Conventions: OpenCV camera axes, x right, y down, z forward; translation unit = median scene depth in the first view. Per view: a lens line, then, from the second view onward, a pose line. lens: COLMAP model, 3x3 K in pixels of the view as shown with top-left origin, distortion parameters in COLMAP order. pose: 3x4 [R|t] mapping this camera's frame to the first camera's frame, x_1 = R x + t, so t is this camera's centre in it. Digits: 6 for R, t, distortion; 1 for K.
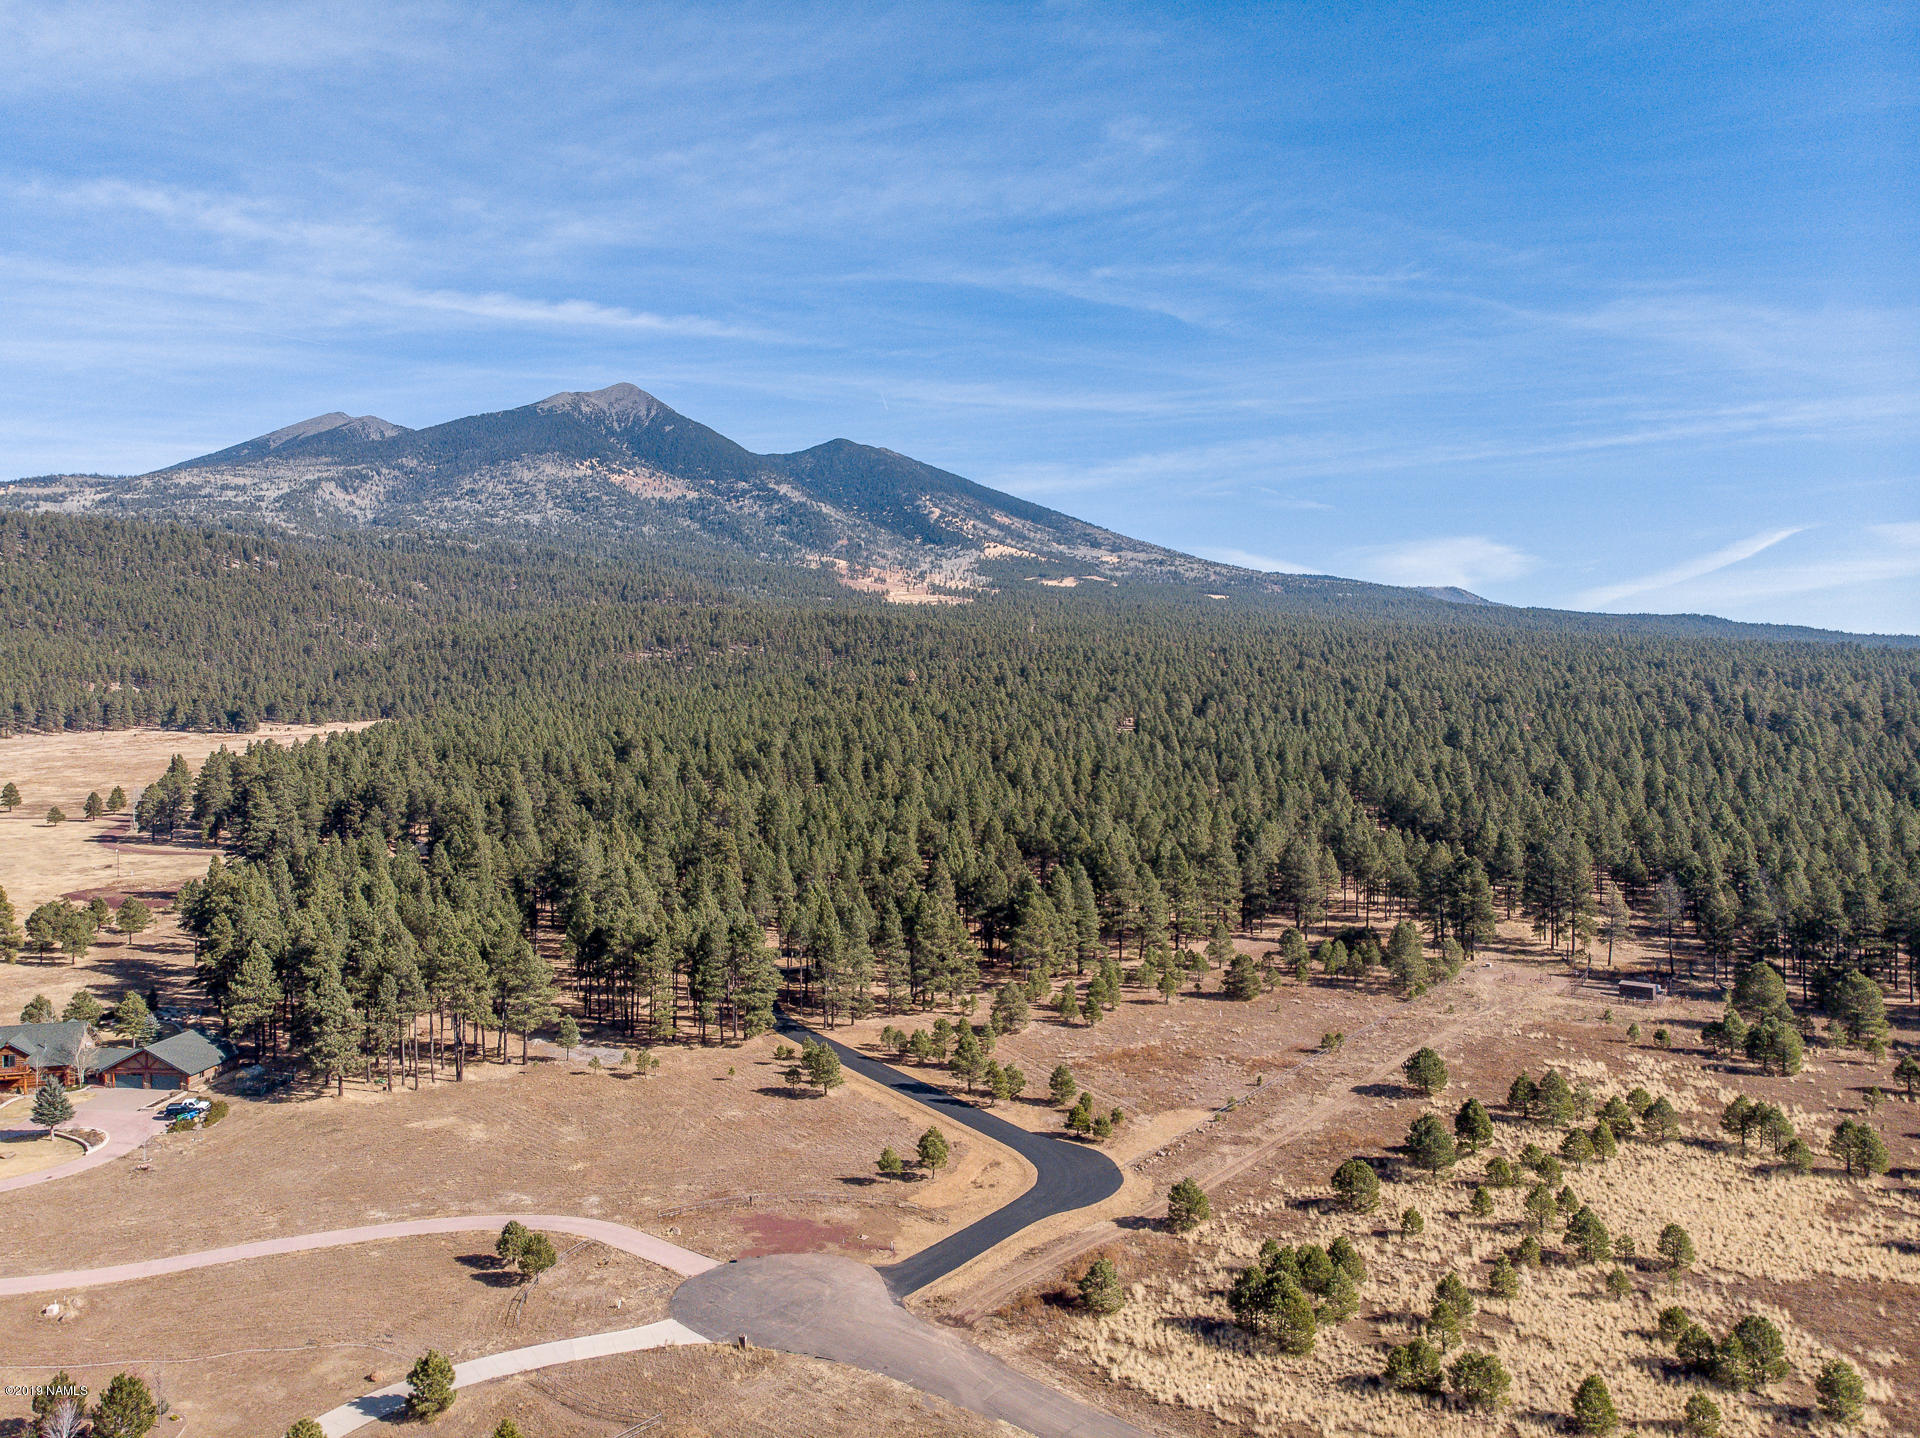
lens RADIAL K [[1395.2, 0, 951.0], [0, 1395.2, 733.4], [0, 0, 1]] dist [0.013360, 0.002338]
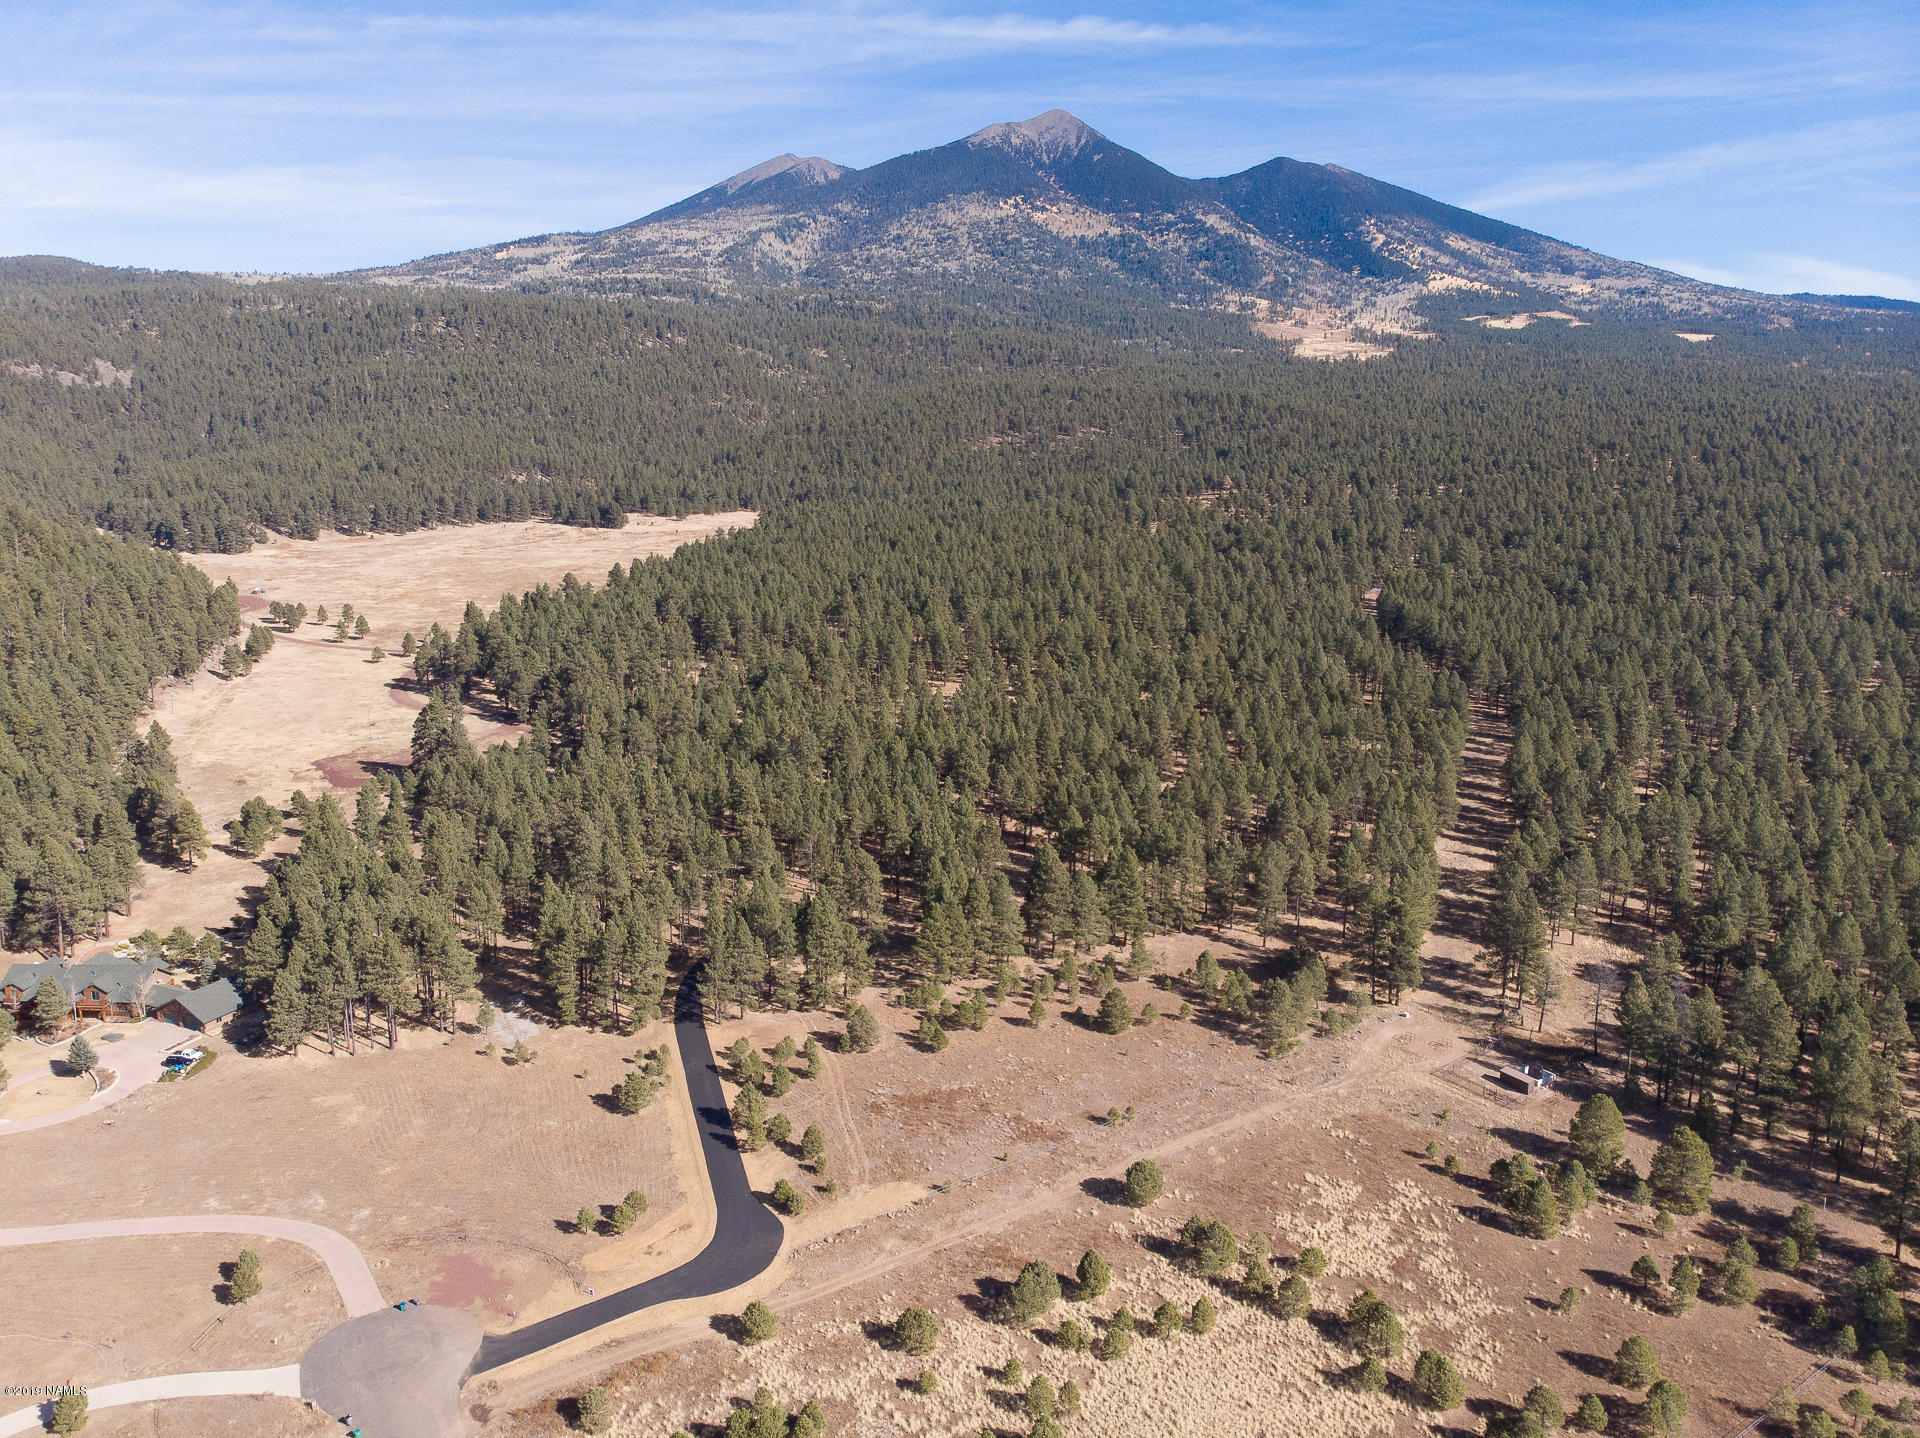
lens RADIAL K [[1395.2, 0, 958.4], [0, 1395.2, 710.5], [0, 0, 1]] dist [0.013360, 0.002338]
pose [[0.952778, 0.069492, -0.295610, 0.182662], [-0.017135, 0.984216, 0.176142, -0.105802], [0.303184, -0.162759, 0.938930, 0.013276]]
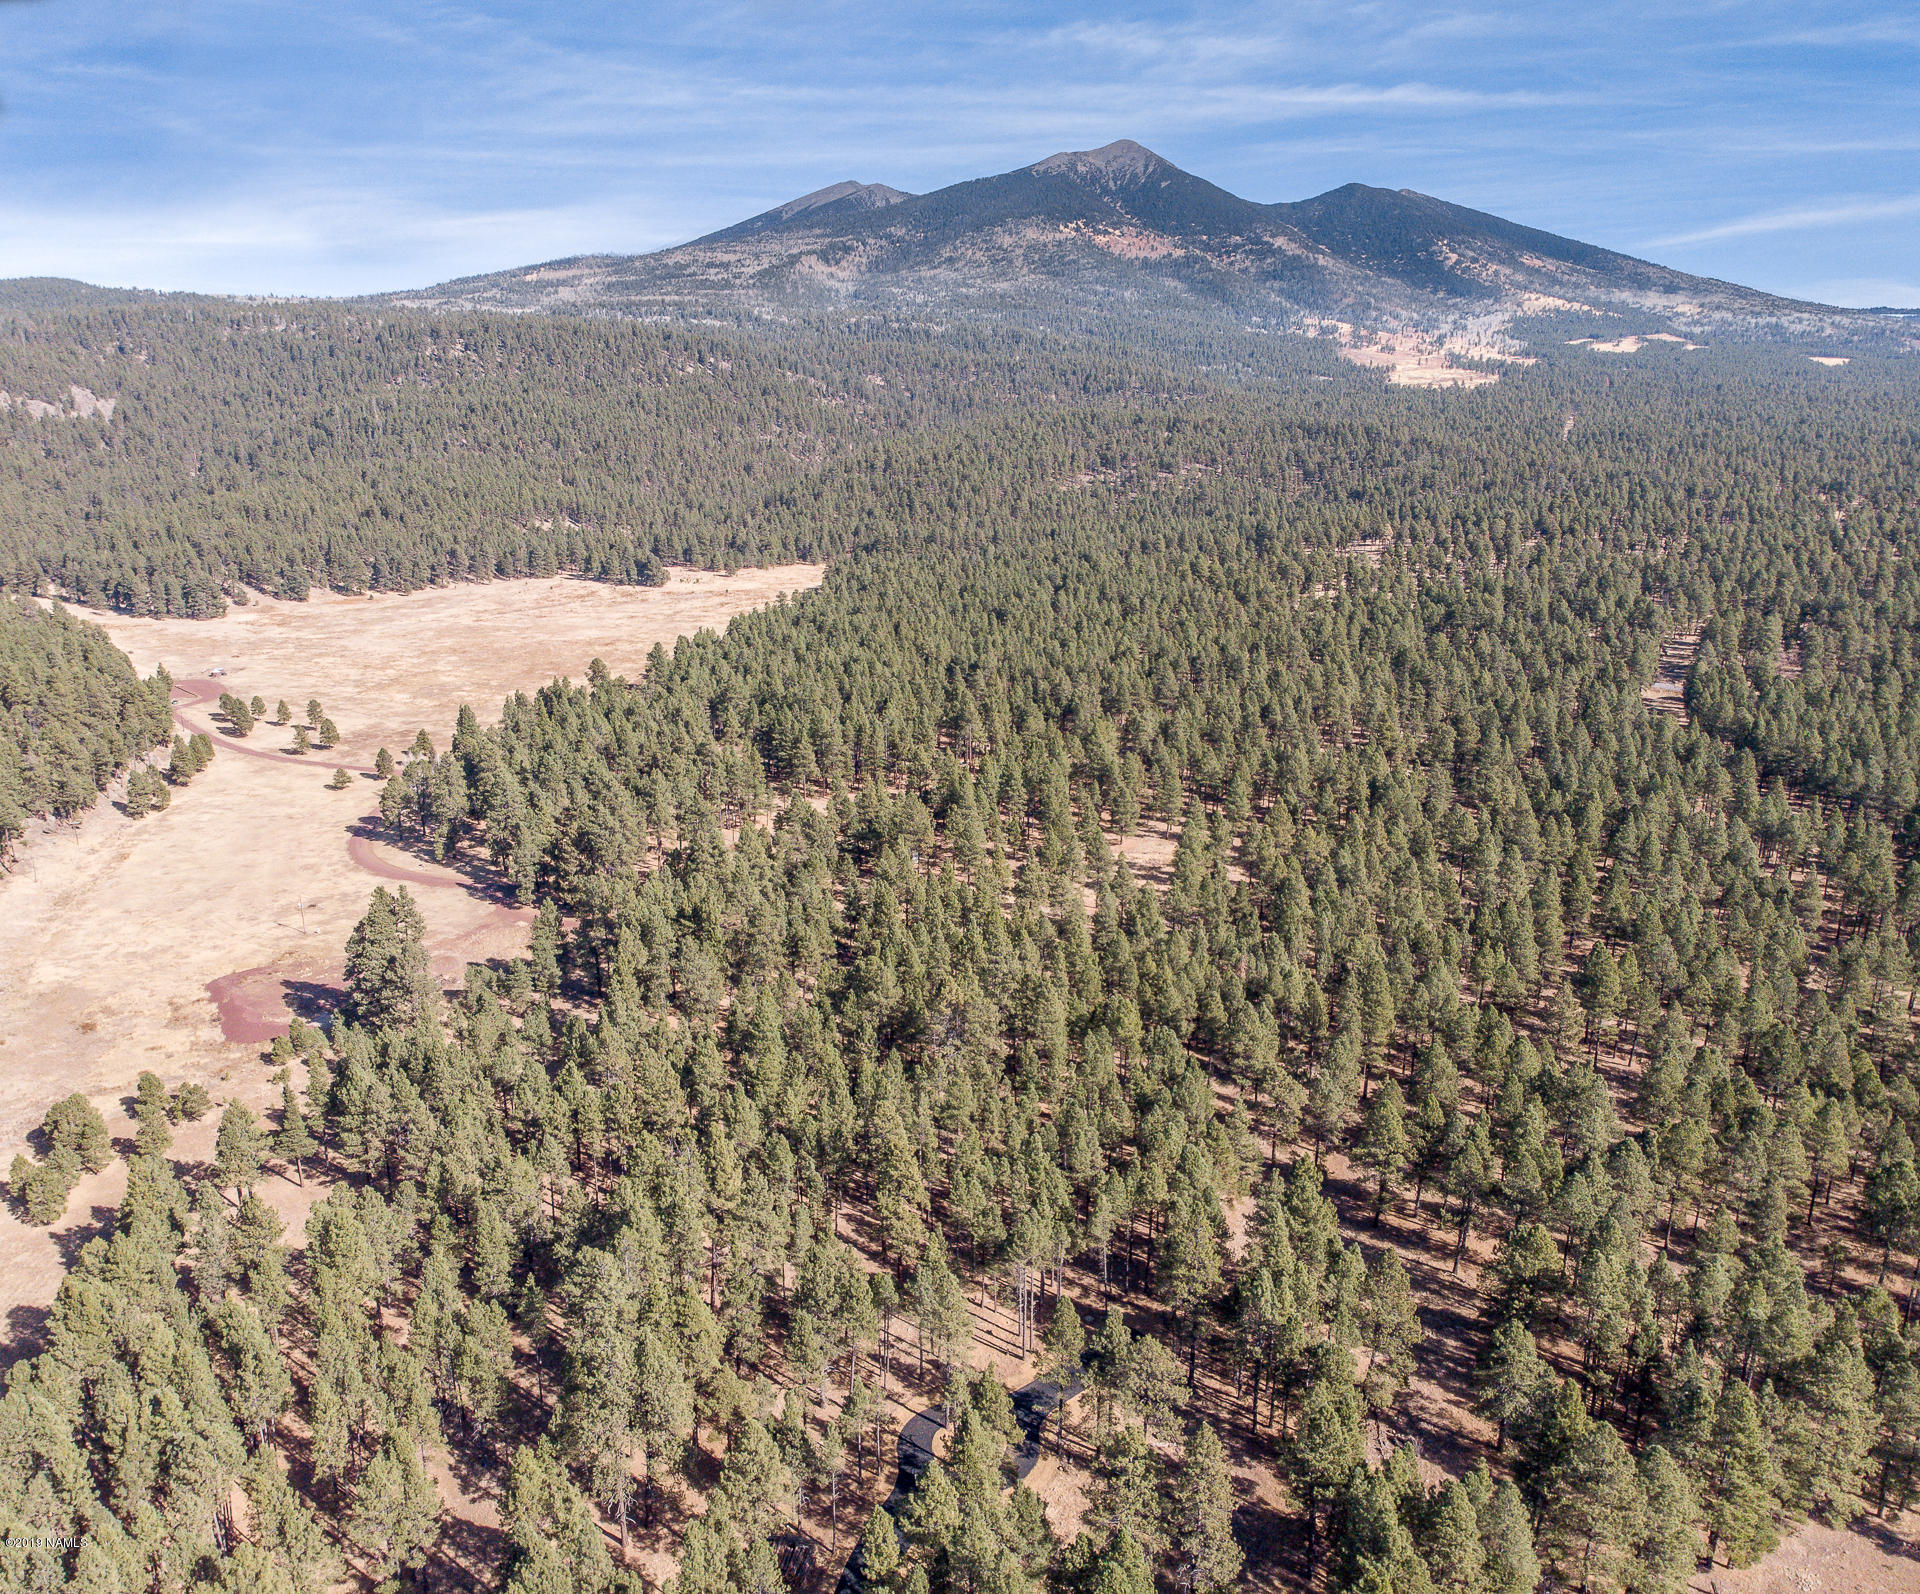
lens RADIAL K [[1396.0, 0, 954.2], [0, 1396.0, 858.6], [0, 0, 1]] dist [-0.000755, 0.029116]
pose [[0.942717, 0.099534, -0.318398, 0.022547], [-0.017374, 0.967804, 0.251103, -0.114591], [0.333140, -0.231188, 0.914095, 0.277054]]
